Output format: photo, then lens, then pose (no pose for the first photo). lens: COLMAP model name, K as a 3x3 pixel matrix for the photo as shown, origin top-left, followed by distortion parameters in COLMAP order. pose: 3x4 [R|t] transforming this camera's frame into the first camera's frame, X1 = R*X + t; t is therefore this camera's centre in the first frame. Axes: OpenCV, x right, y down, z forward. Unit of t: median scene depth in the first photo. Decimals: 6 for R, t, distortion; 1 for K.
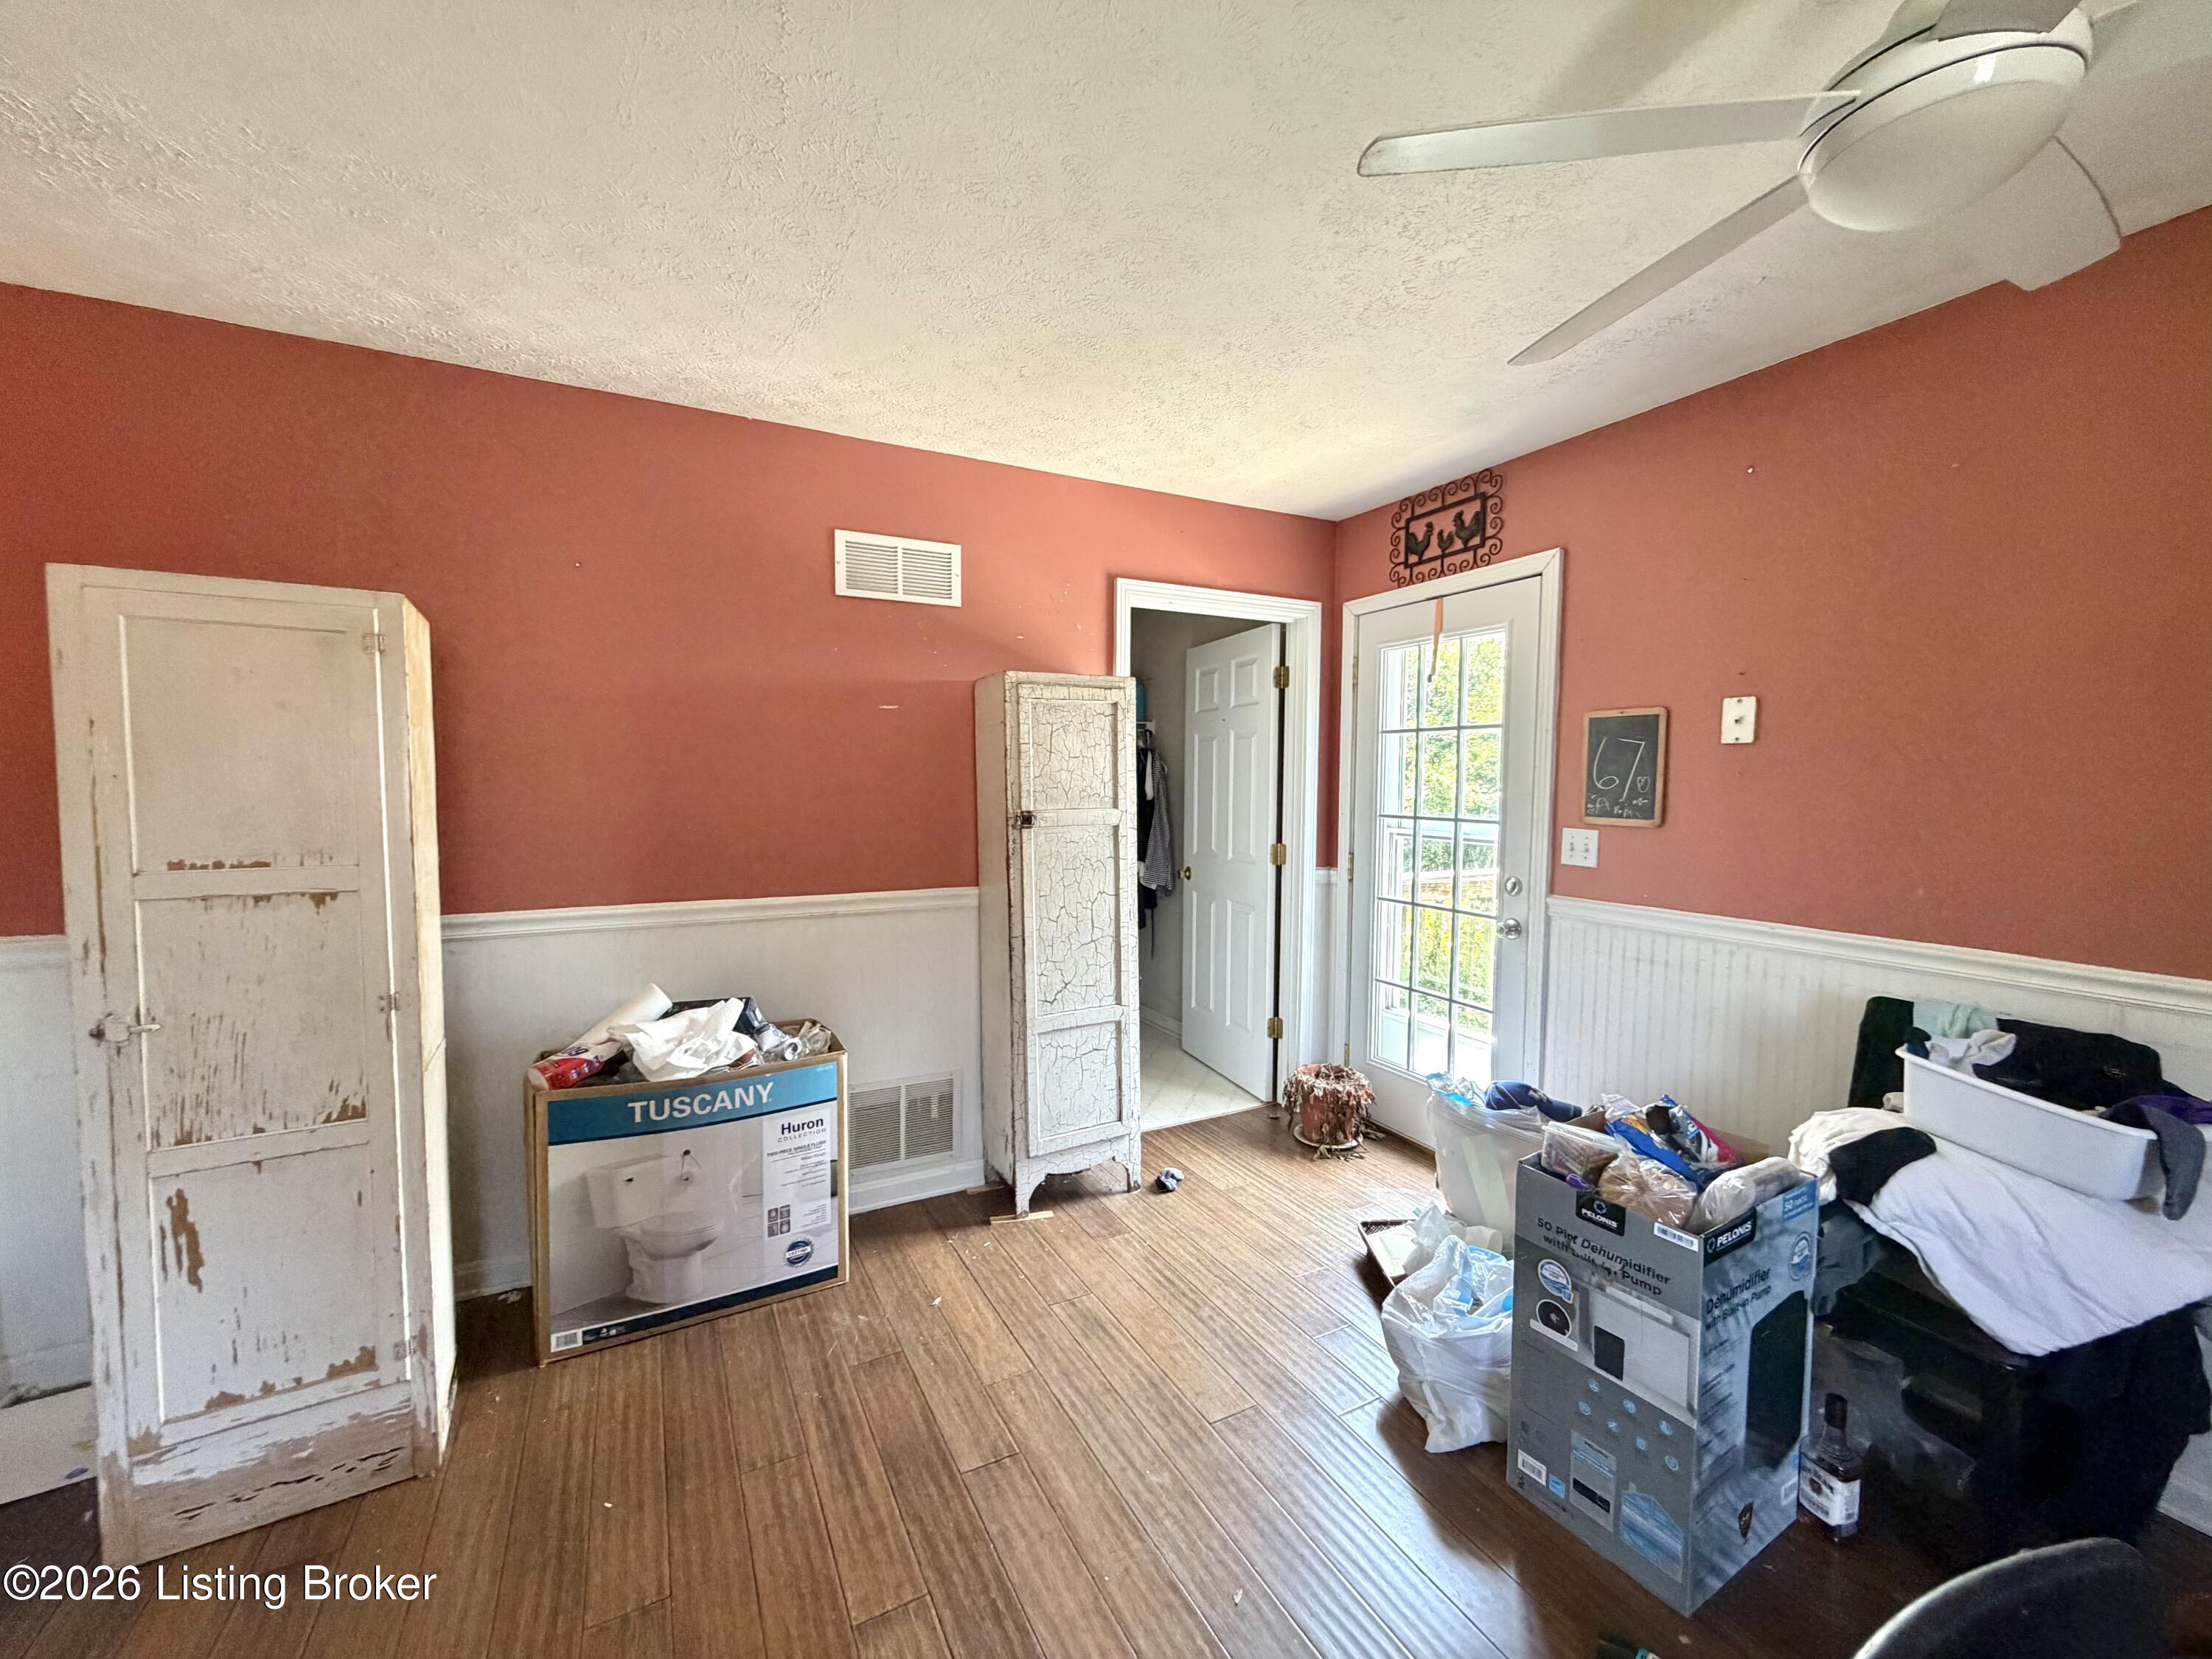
lens RADIAL K [[882.4, 0, 1106.5], [0, 882.4, 836.6], [0, 0, 1]] dist [0.000749, 0.000021]
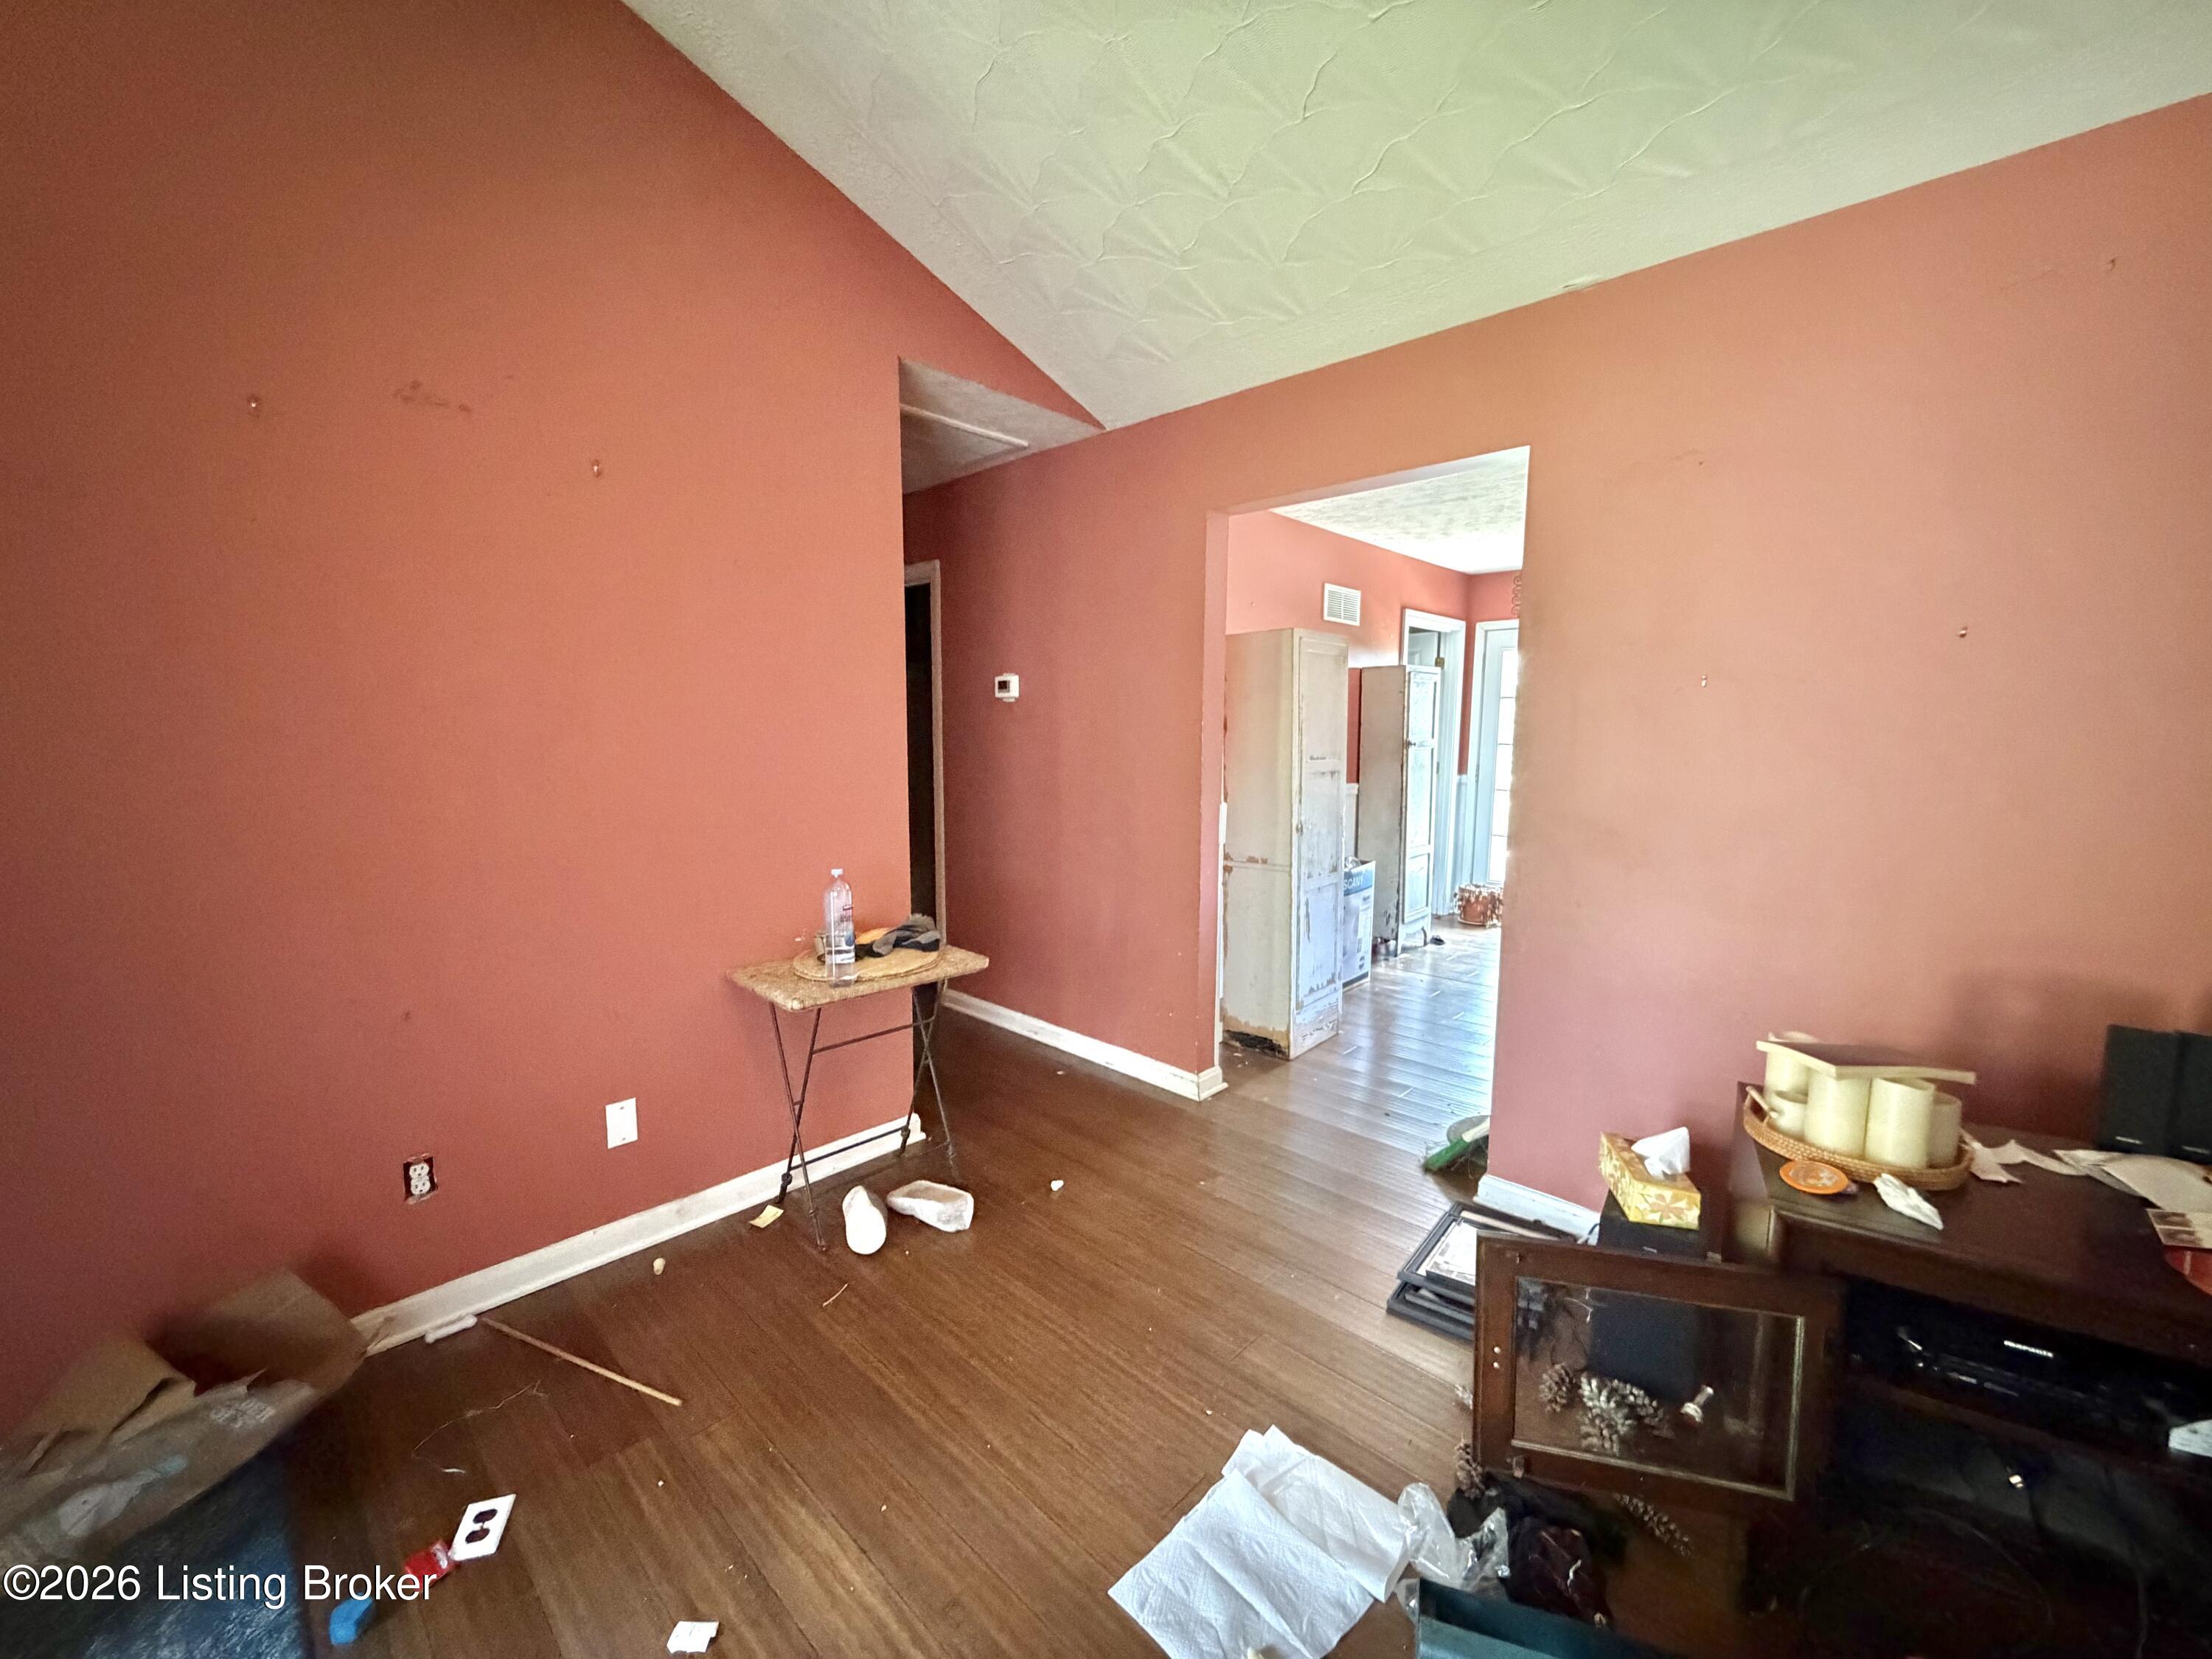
lens RADIAL K [[882.4, 0, 1103.7], [0, 882.4, 822.2], [0, 0, 1]] dist [0.000749, 0.000021]
pose [[0.949776, -0.029192, 0.311565, -1.750345], [0.014114, 0.998622, 0.050540, 0.057404], [-0.312612, -0.043604, 0.948880, -0.791515]]
